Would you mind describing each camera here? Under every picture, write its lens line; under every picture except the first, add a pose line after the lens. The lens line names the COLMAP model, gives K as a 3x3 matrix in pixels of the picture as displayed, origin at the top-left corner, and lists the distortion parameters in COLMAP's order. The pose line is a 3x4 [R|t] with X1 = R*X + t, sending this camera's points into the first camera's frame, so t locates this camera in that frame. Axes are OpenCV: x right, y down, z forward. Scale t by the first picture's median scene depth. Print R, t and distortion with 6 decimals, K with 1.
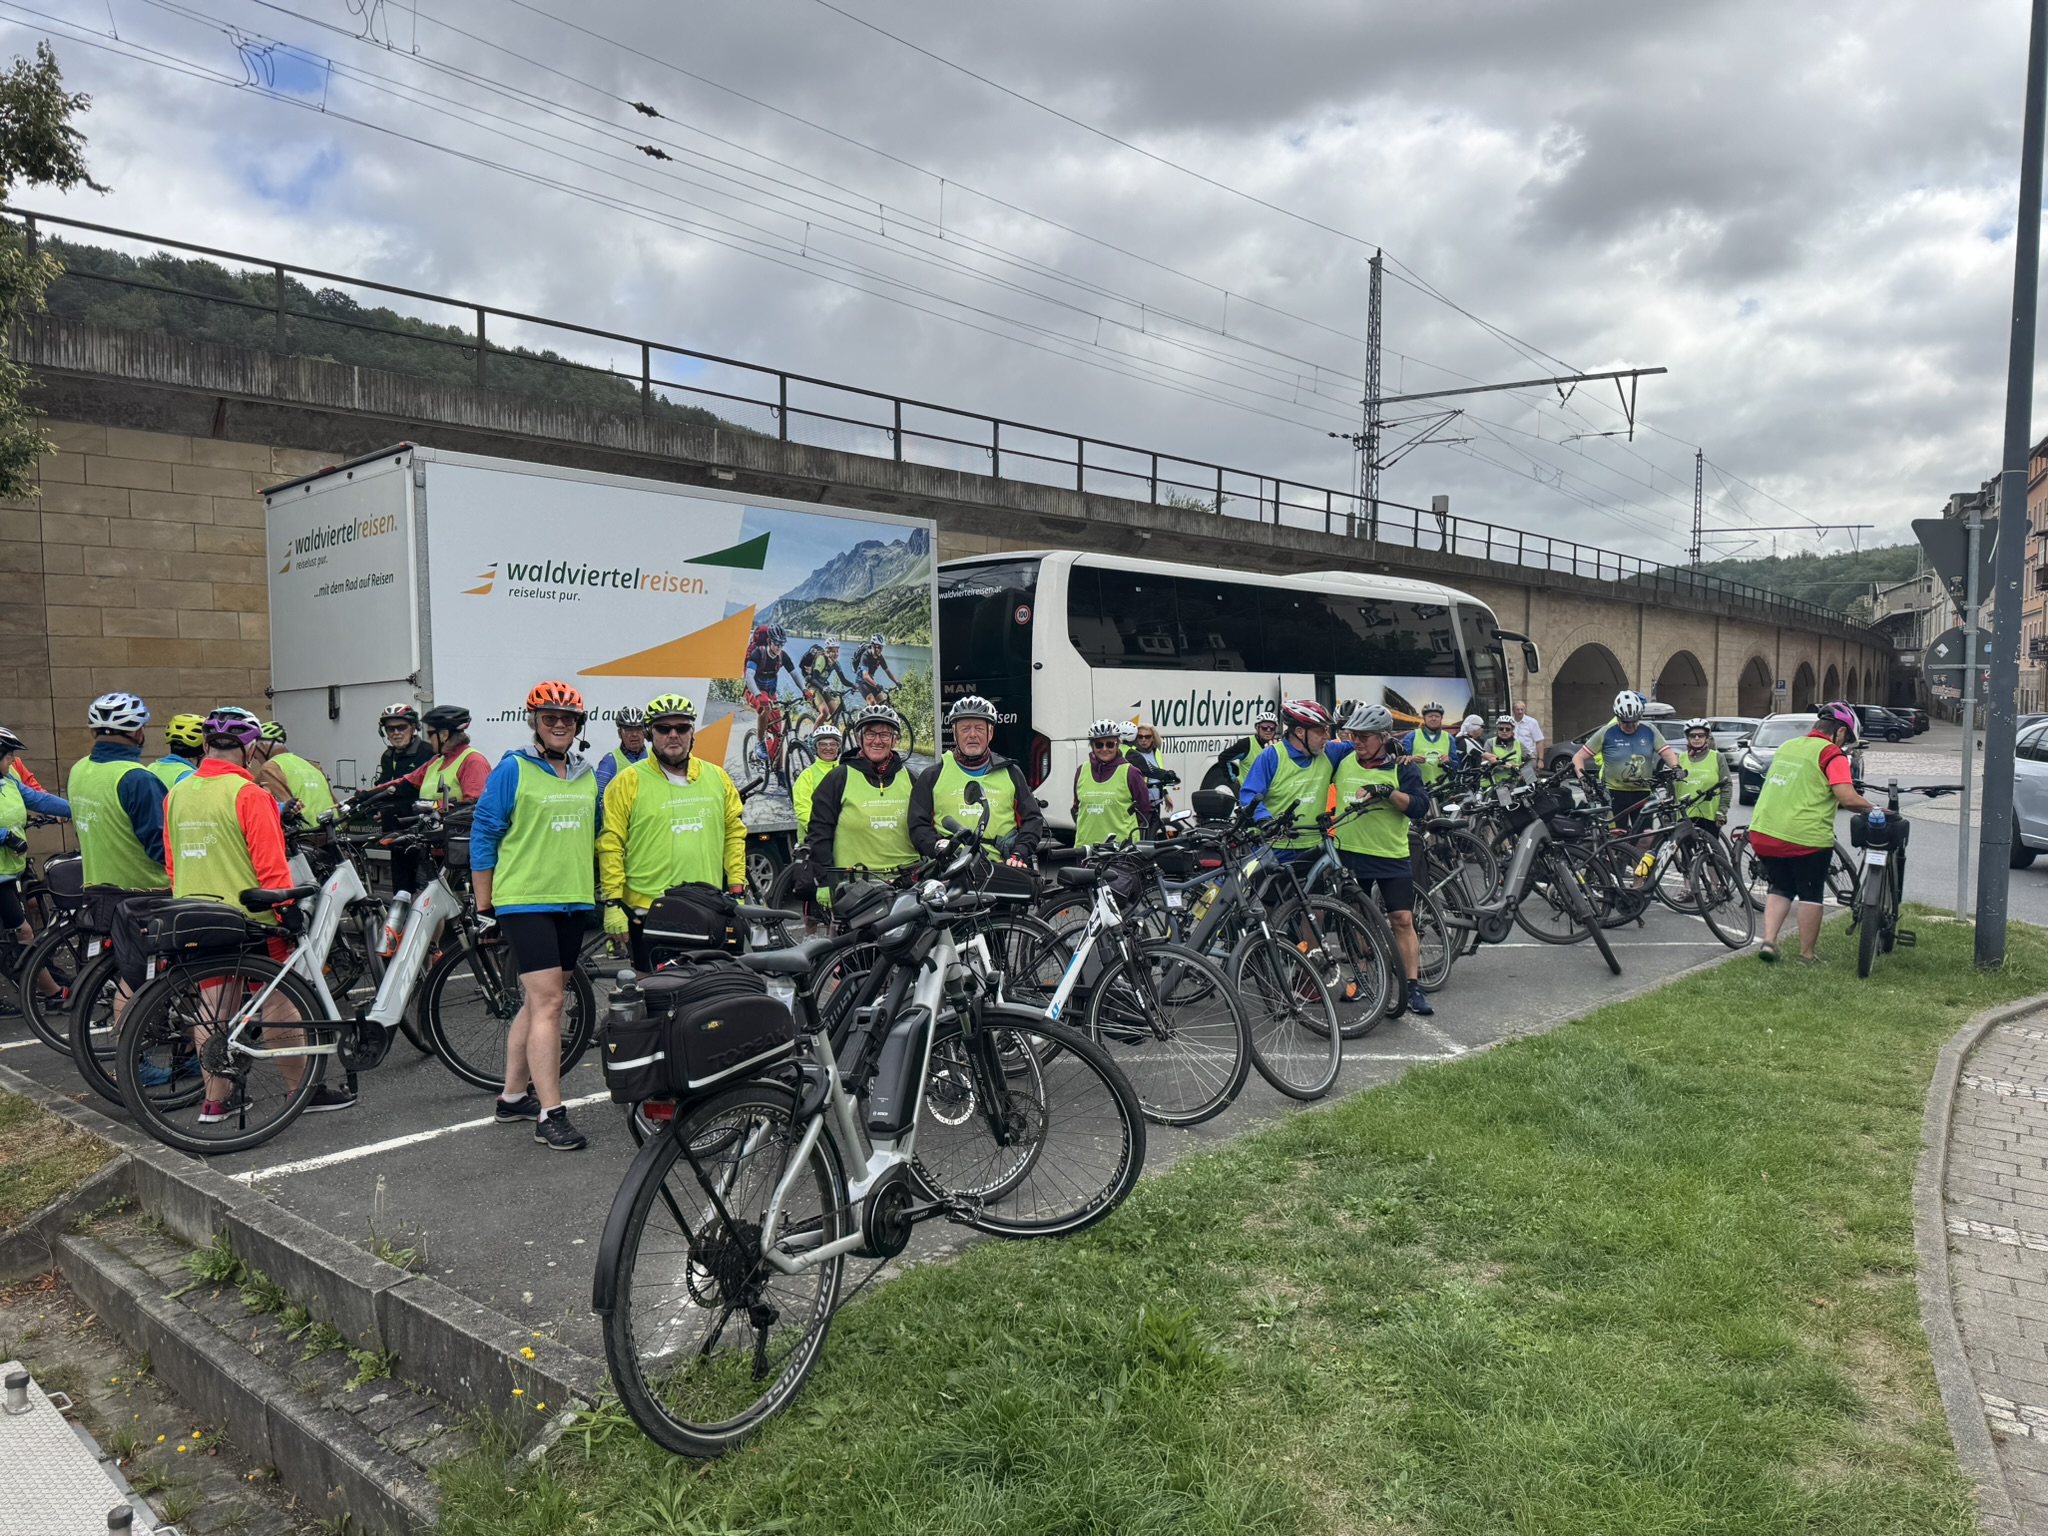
lens RADIAL K [[1346.4, 0, 1018.8], [0, 1346.4, 768.2], [0, 0, 1]] dist [0.050855, -0.053931]
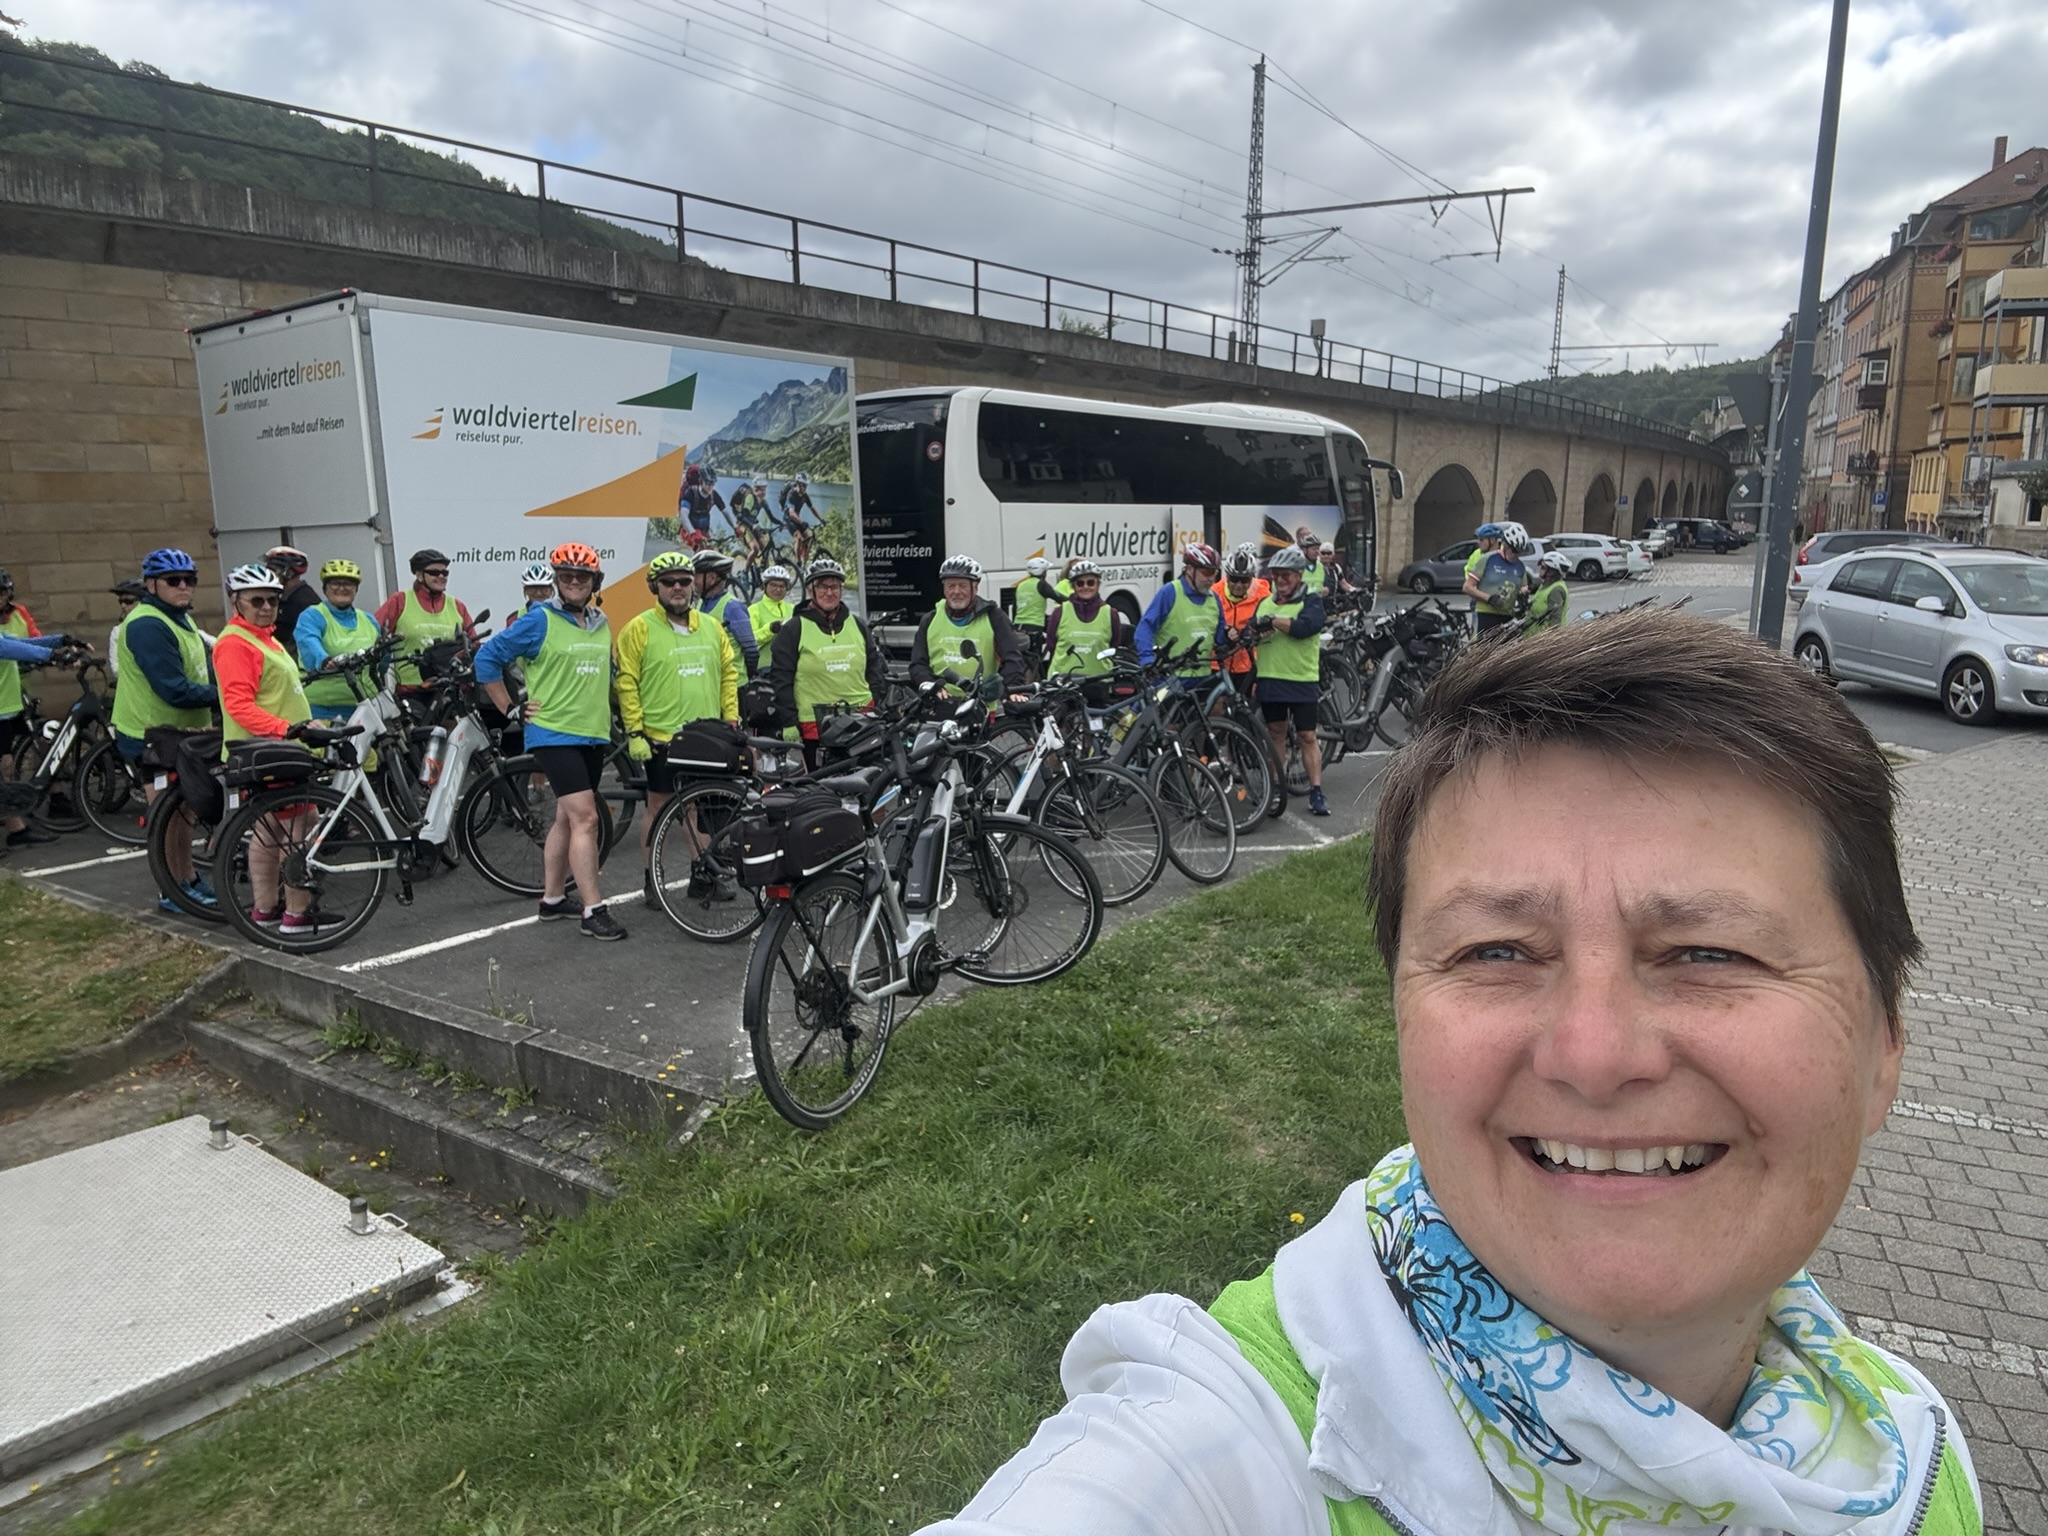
lens RADIAL K [[1397.9, 0, 1024.0], [0, 1397.9, 768.0], [0, 0, 1]] dist [0.131320, -0.198954]
pose [[0.994103, -0.020541, 0.106474, -0.080213], [0.005440, 0.990106, 0.140218, -0.036064], [-0.108300, -0.138812, 0.984379, -0.208329]]
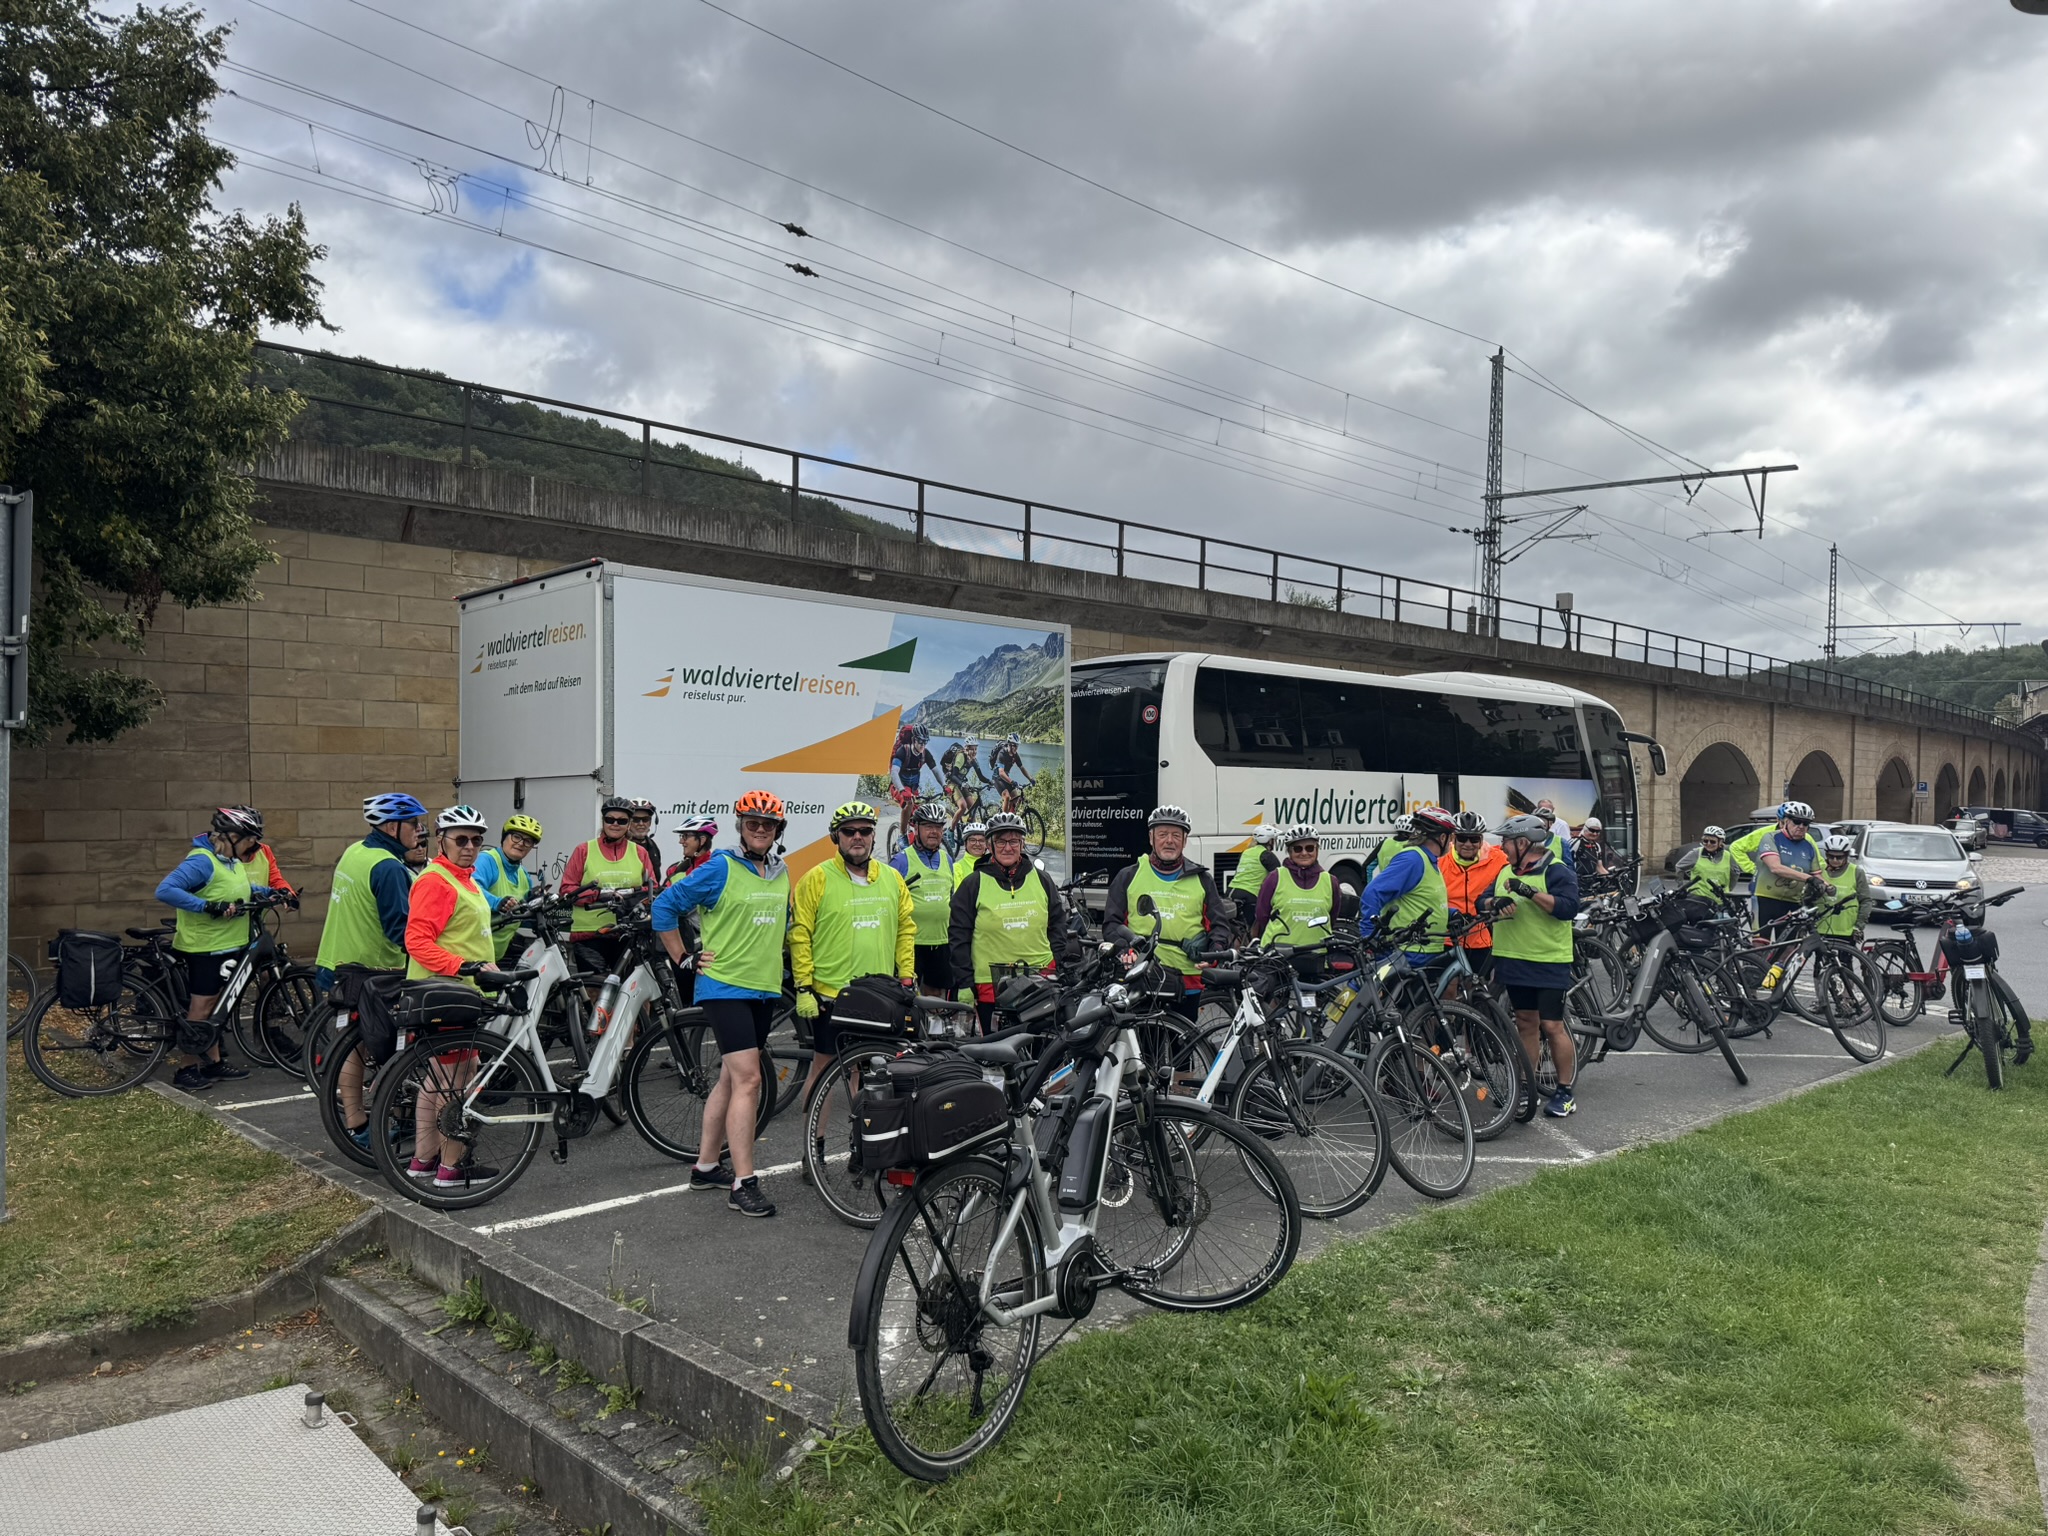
lens RADIAL K [[1396.3, 0, 1024.0], [0, 1396.3, 768.0], [0, 0, 1]] dist [0.064902, -0.096826]
pose [[0.997856, 0.016356, -0.063371, -0.041375], [-0.019830, 0.998313, -0.054577, -0.020053], [0.062372, 0.055717, 0.996497, -0.117066]]
